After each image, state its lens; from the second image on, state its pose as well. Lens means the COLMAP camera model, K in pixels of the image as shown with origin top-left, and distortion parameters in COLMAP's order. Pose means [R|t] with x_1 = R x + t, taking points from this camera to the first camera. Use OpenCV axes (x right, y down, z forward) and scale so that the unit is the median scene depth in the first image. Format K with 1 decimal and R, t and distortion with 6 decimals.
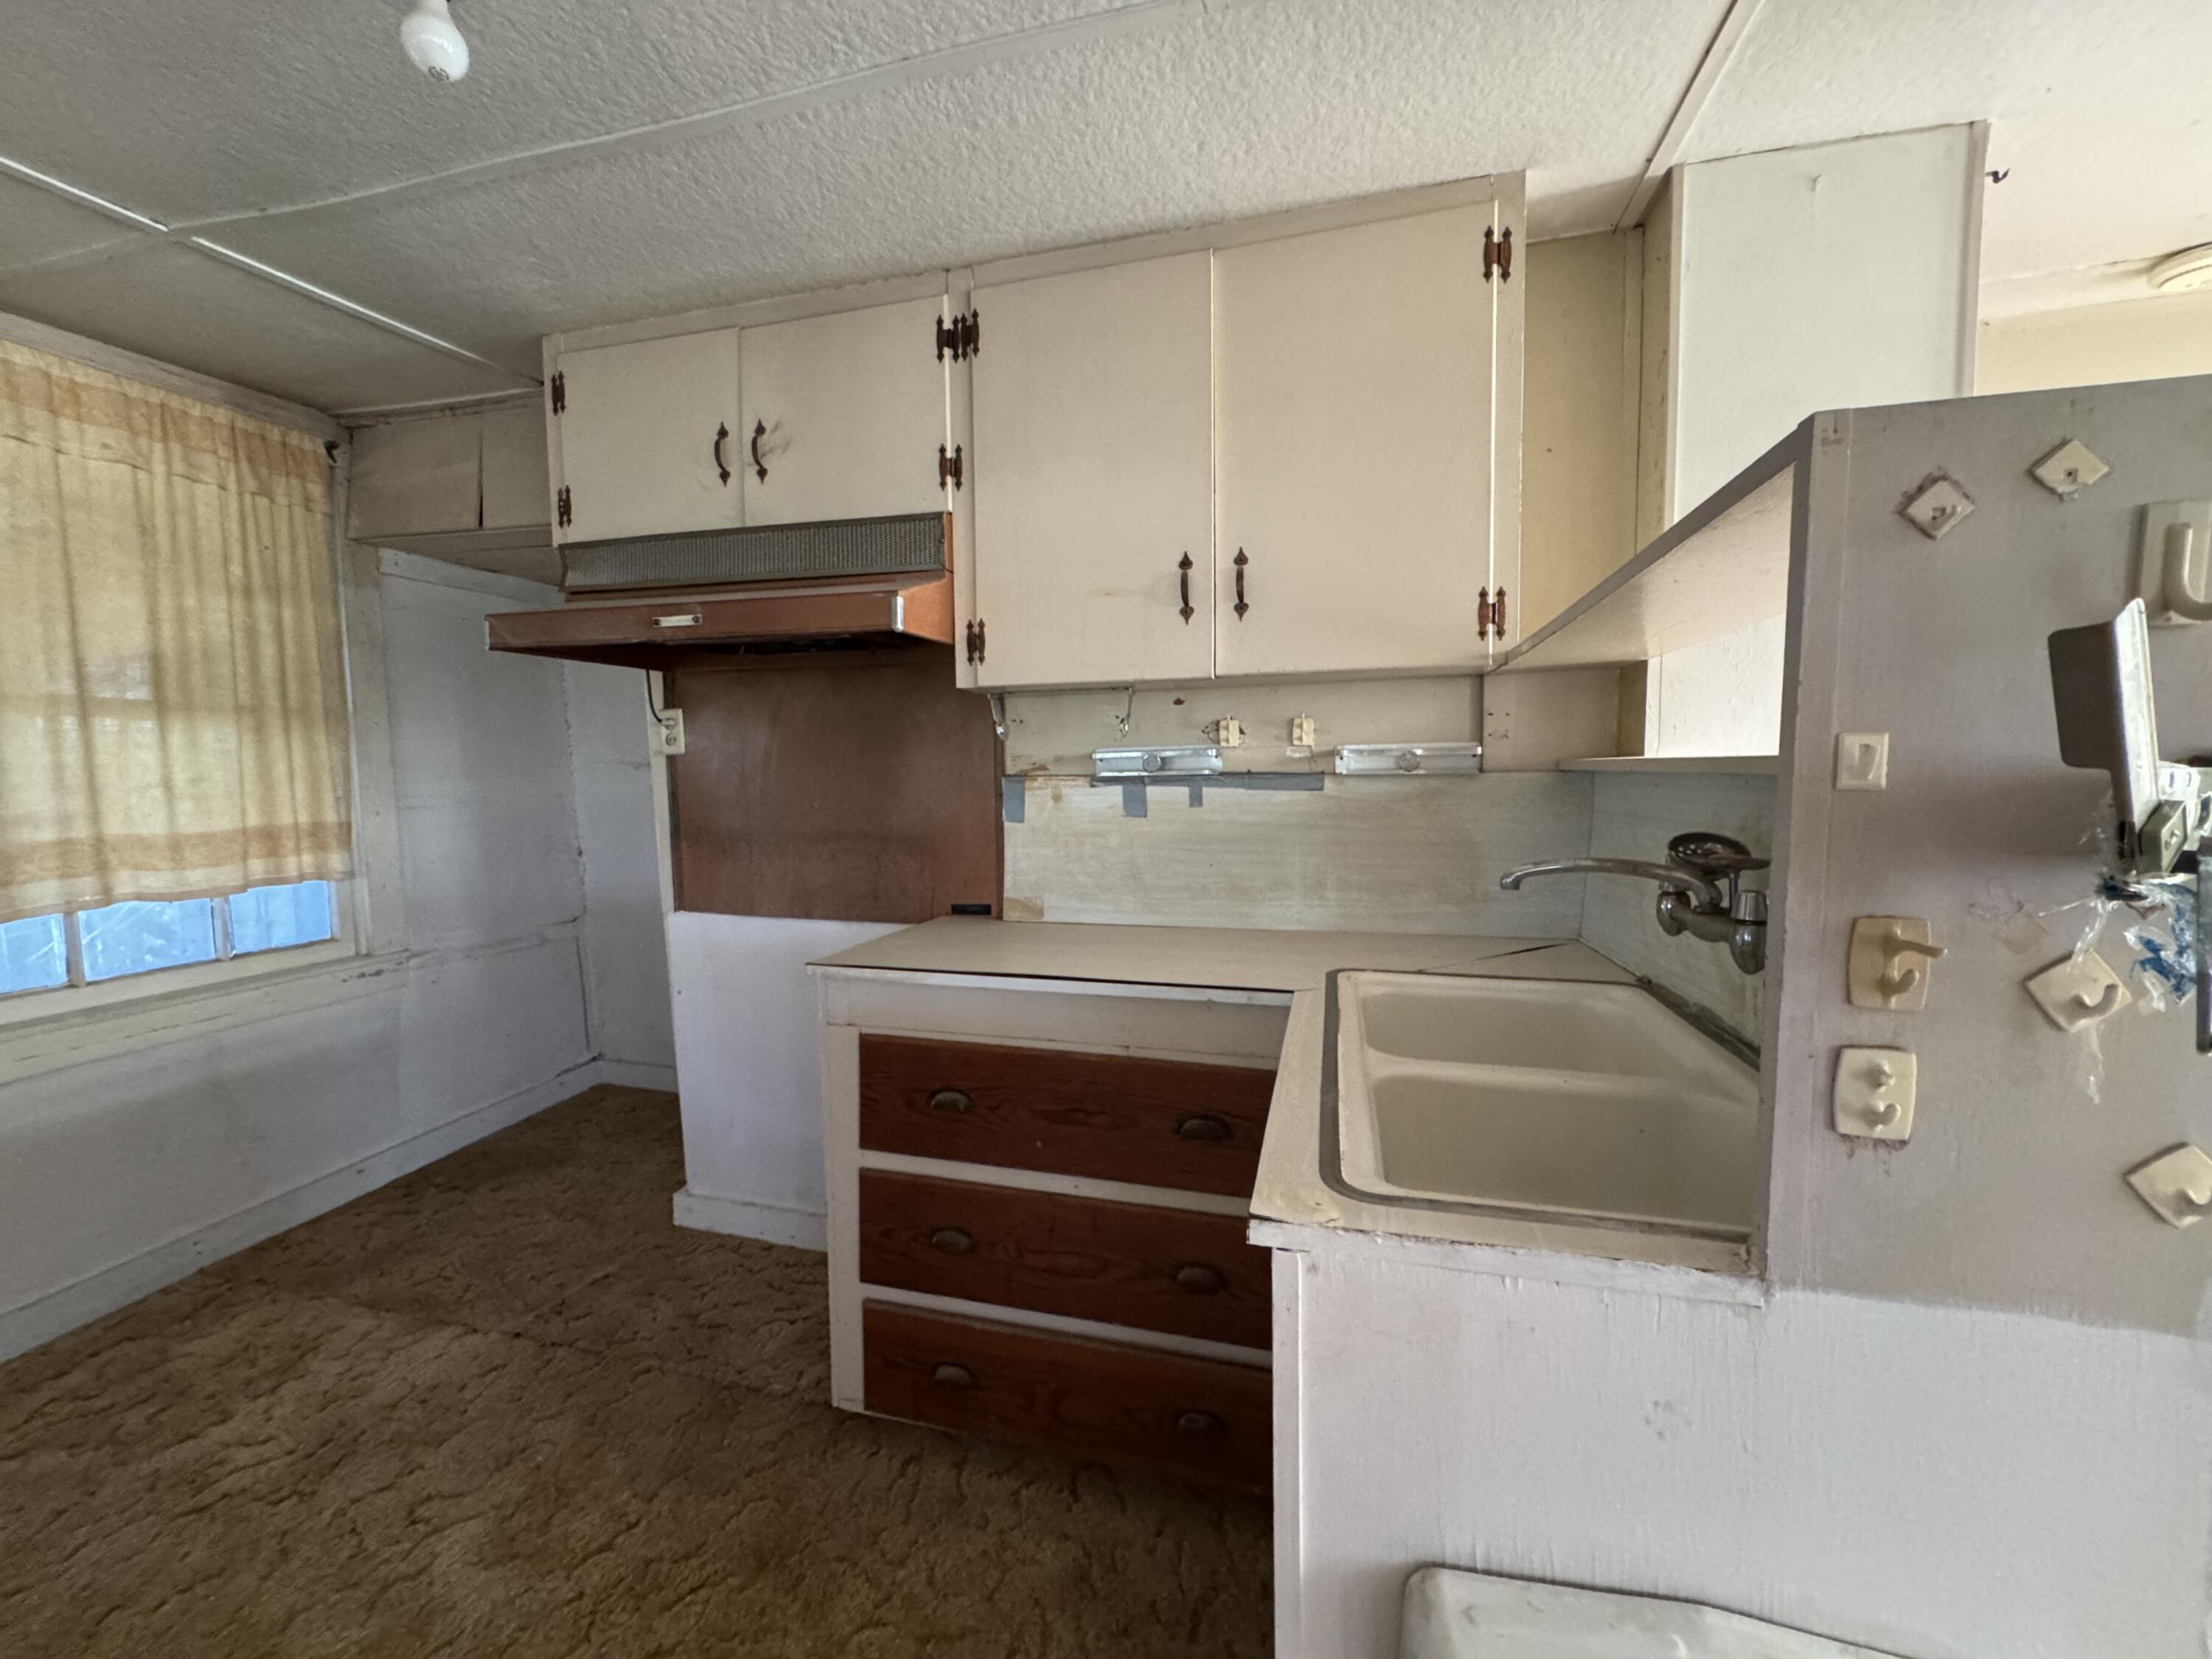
lens RADIAL K [[887.5, 0, 1104.5], [0, 887.5, 830.3], [0, 0, 1]] dist [-0.002550, 0.001147]
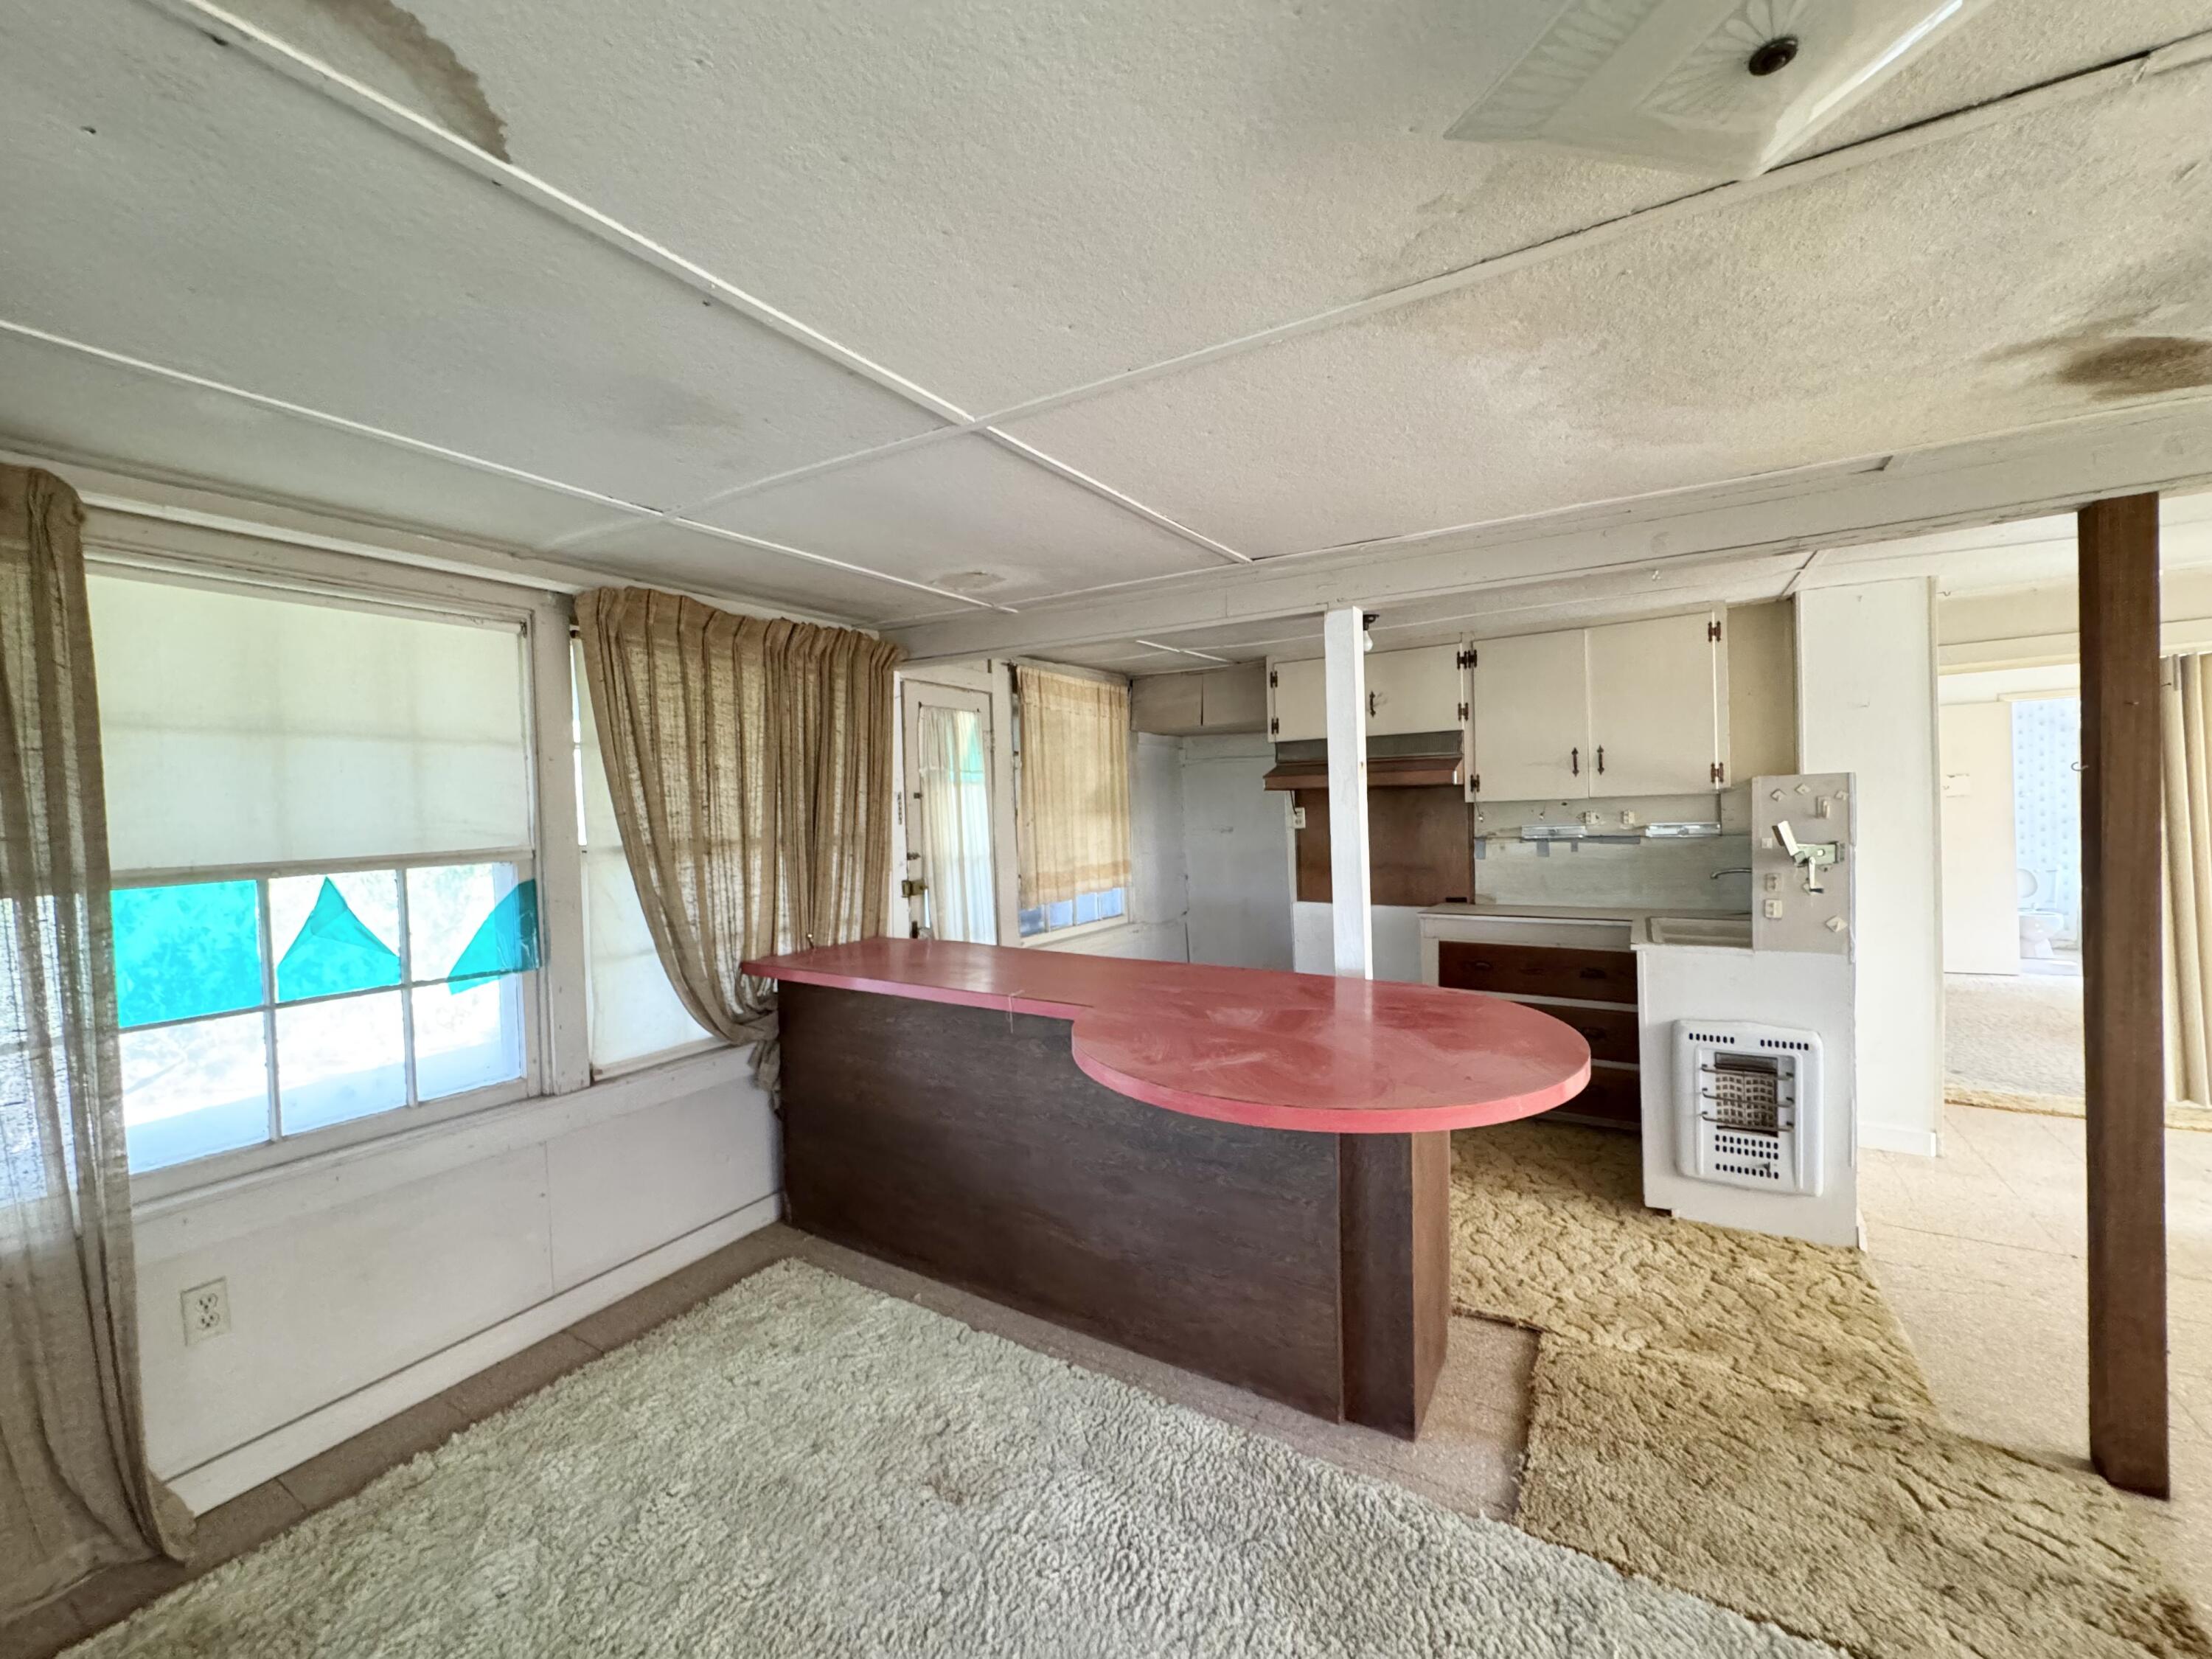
lens RADIAL K [[887.5, 0, 1104.5], [0, 887.5, 830.3], [0, 0, 1]] dist [-0.002550, 0.001147]
pose [[0.959406, -0.010735, -0.281826, -0.395245], [-0.002828, 0.998859, -0.047674, 0.028749], [0.282016, 0.046536, 0.958280, -1.439404]]
